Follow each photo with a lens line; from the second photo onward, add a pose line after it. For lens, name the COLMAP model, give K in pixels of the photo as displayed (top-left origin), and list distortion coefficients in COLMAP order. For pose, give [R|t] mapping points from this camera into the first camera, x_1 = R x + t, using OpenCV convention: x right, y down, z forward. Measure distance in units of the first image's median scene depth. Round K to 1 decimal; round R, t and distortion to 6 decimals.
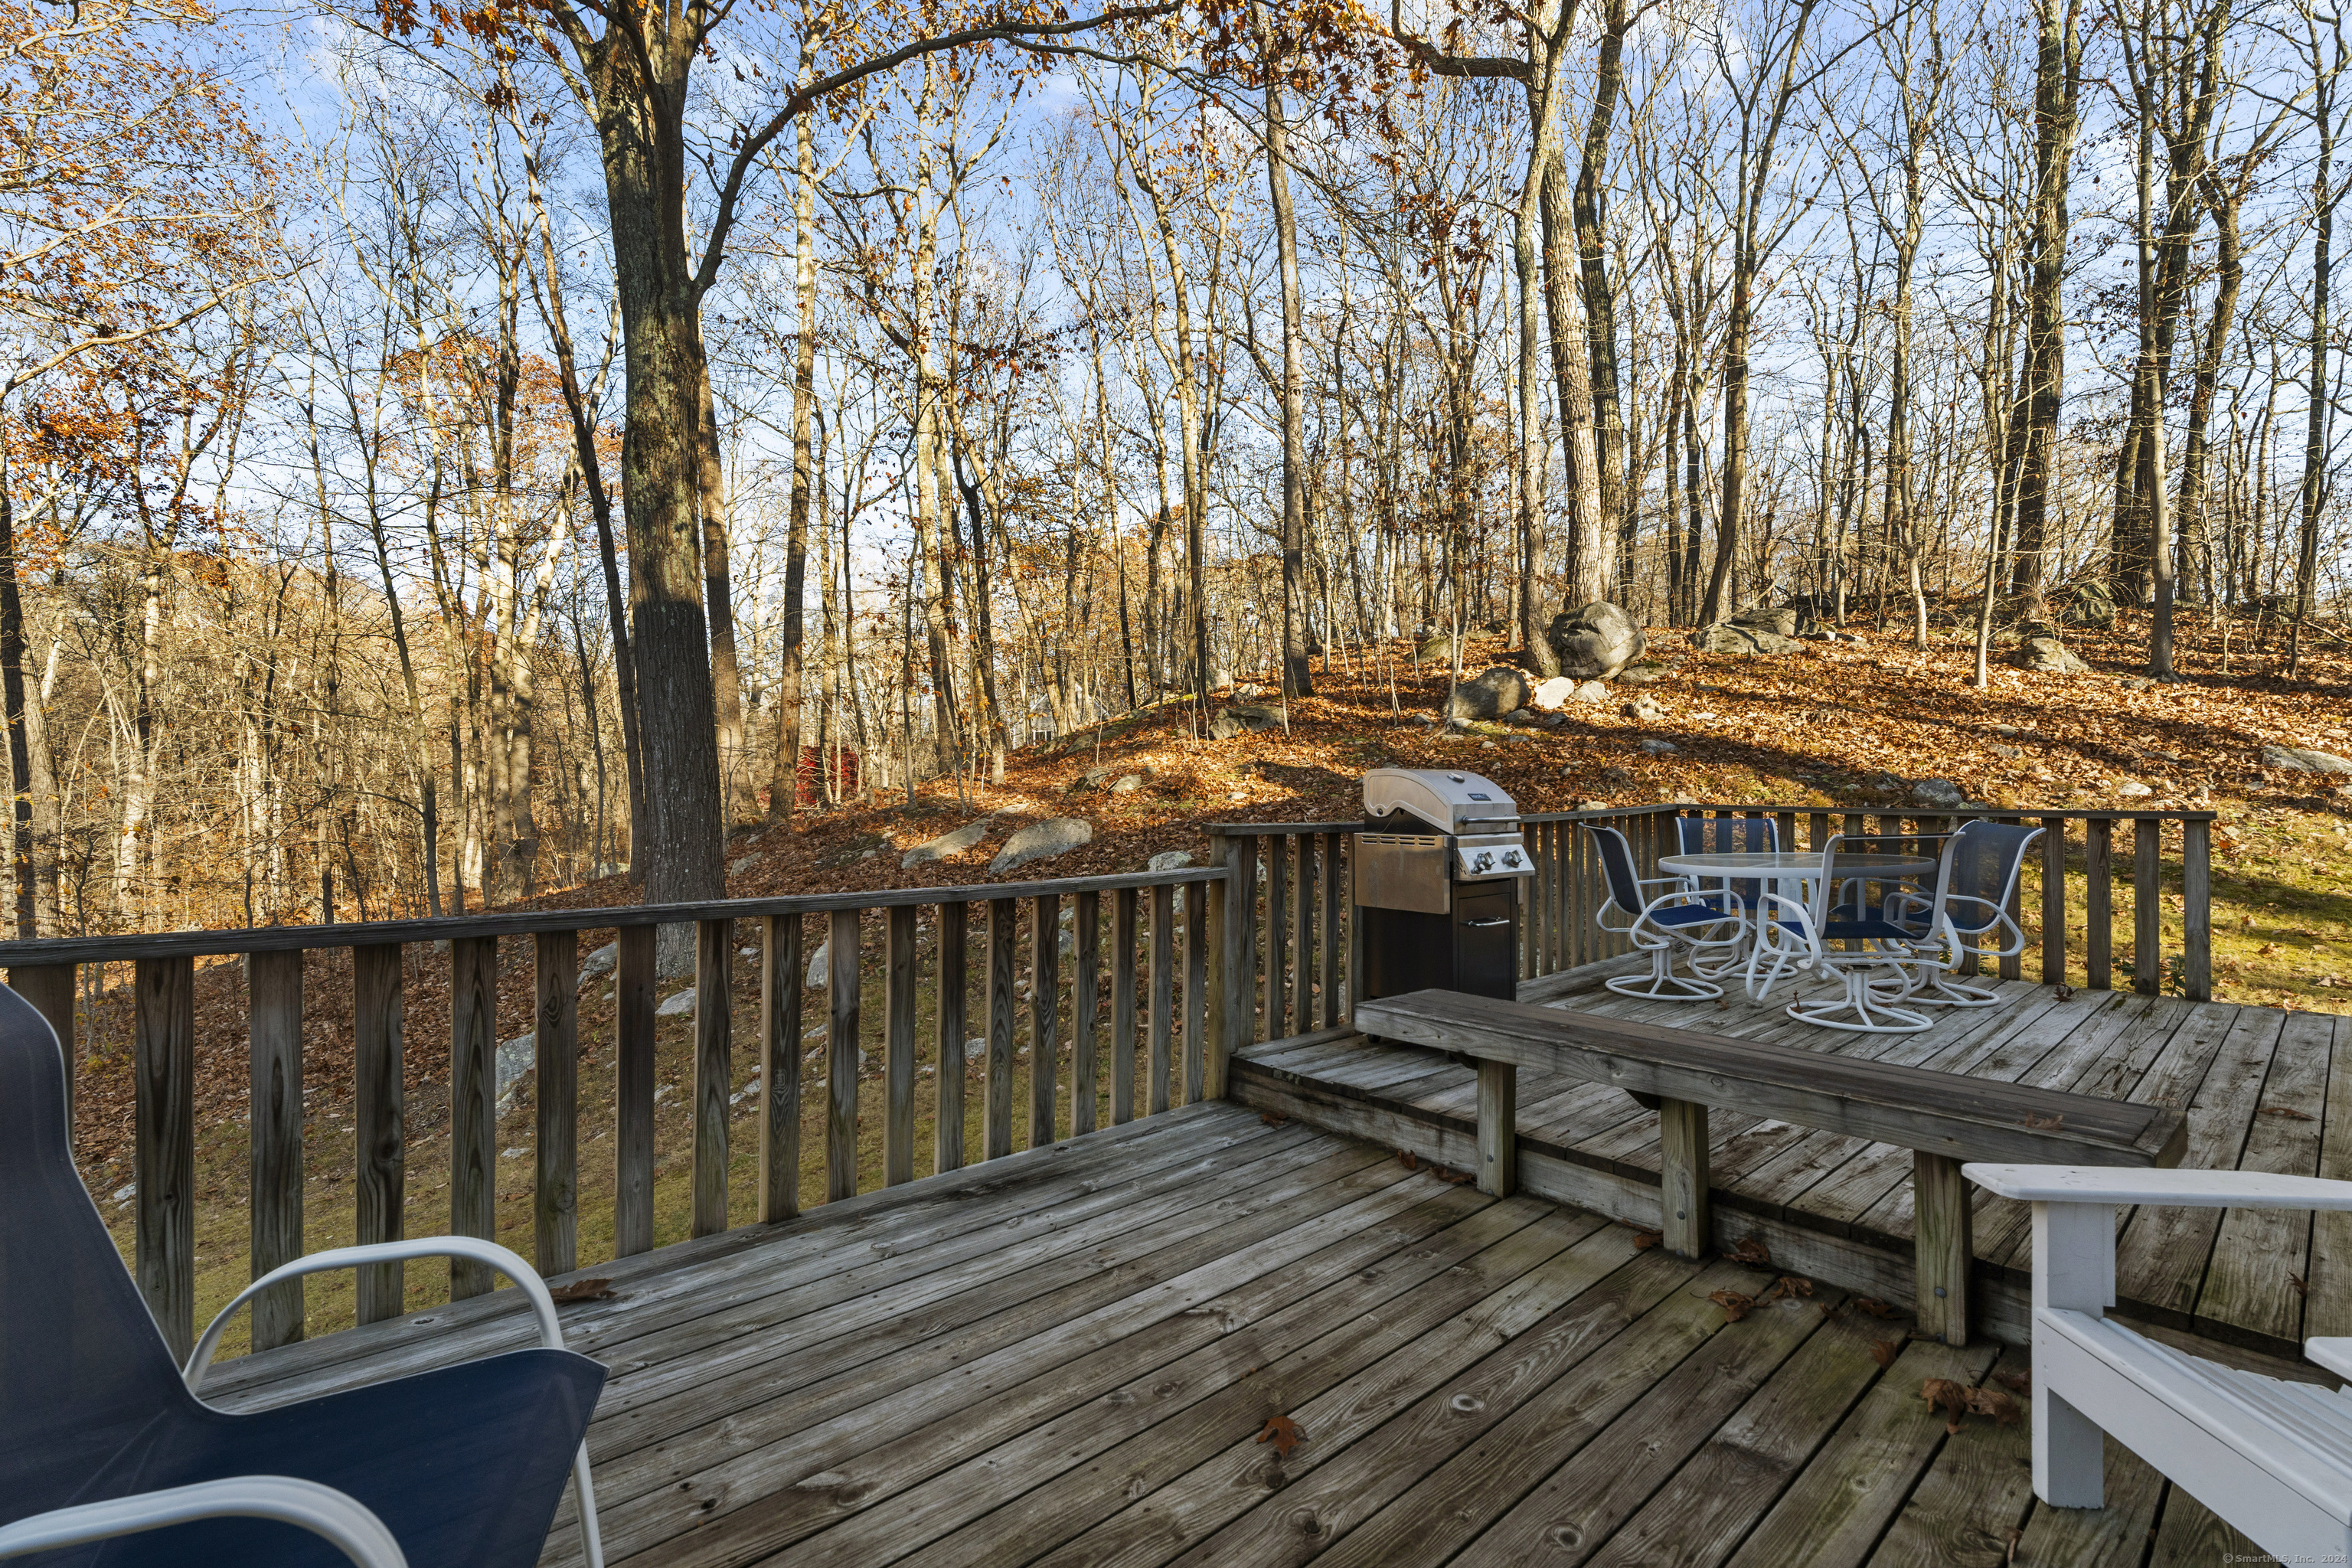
lens RADIAL K [[1049.1, 0, 1161.6], [0, 1049.1, 781.9], [0, 0, 1]] dist [0.006563, 0.001668]
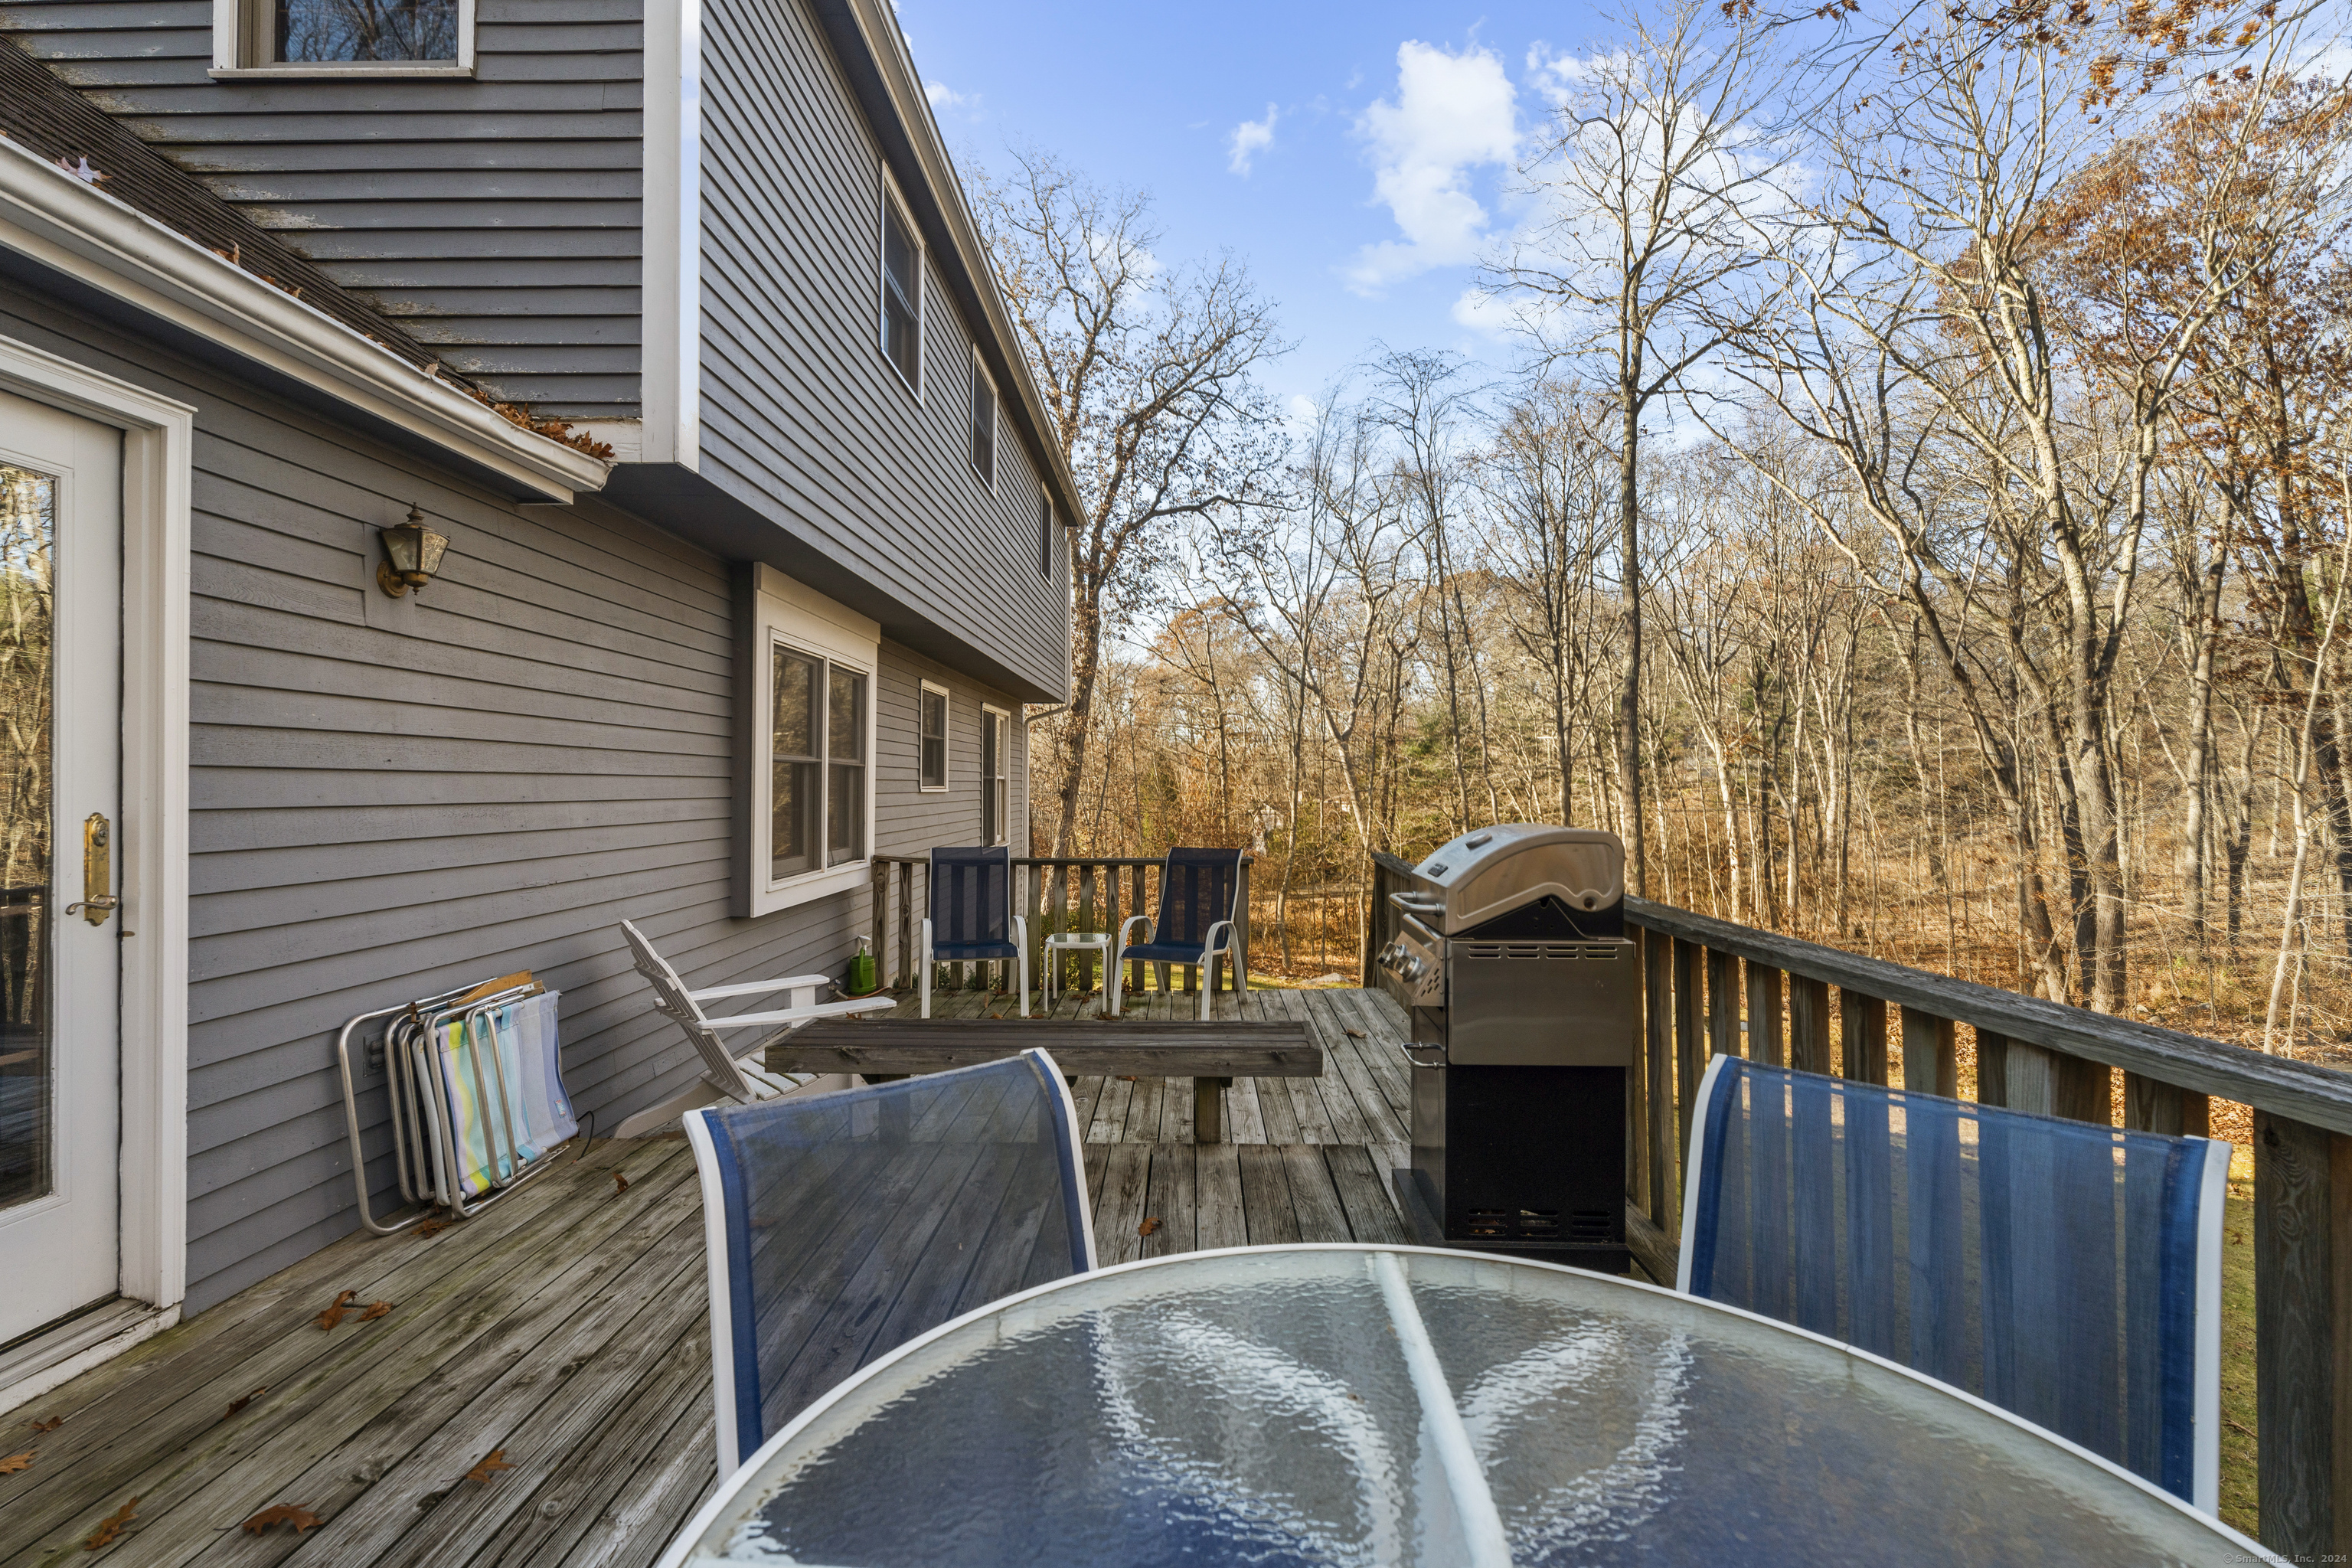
lens RADIAL K [[1049.1, 0, 1186.4], [0, 1049.1, 781.7], [0, 0, 1]] dist [0.006563, 0.001668]
pose [[-0.662032, 0.001152, -0.749475, 1.388145], [0.006355, 0.999971, -0.004076, -0.061655], [0.749449, -0.007462, -0.662020, 2.020958]]
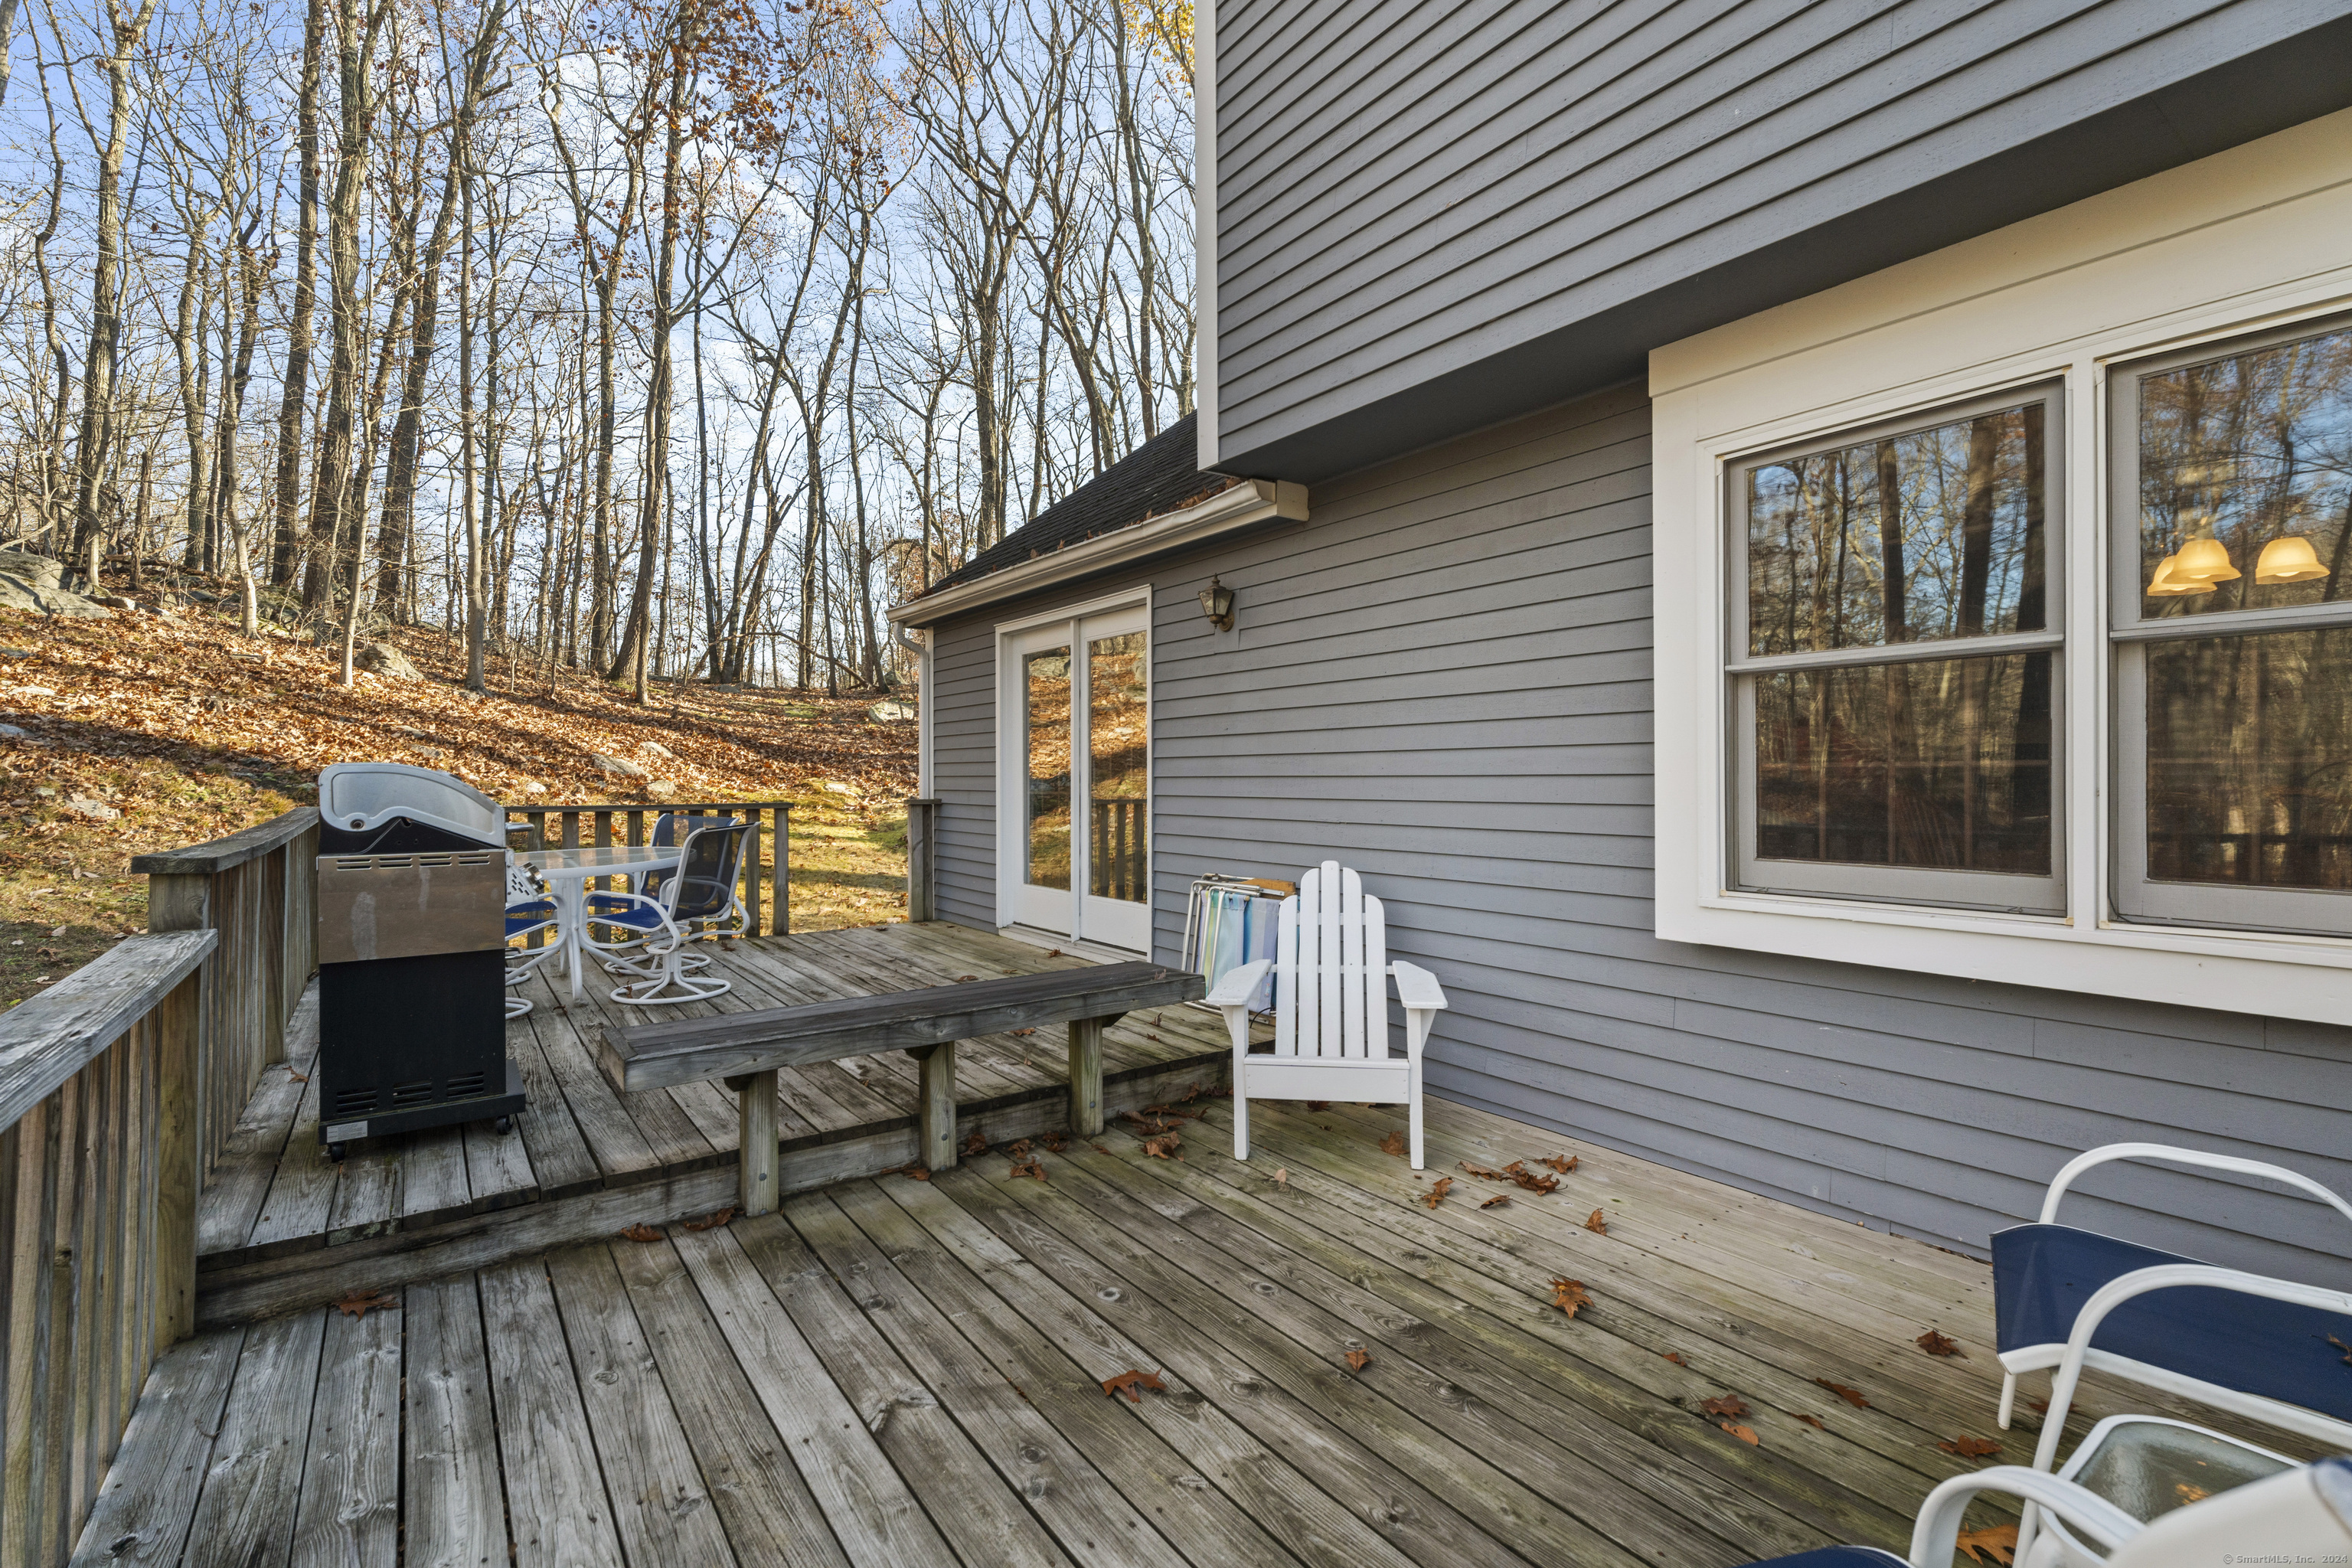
lens RADIAL K [[1049.1, 0, 1174.5], [0, 1049.1, 774.6], [0, 0, 1]] dist [0.006563, 0.001668]
pose [[0.088688, 0.006888, 0.996036, -0.695344], [-0.001714, 0.999976, -0.006763, -0.001587], [-0.996058, -0.001107, 0.088698, 0.620905]]
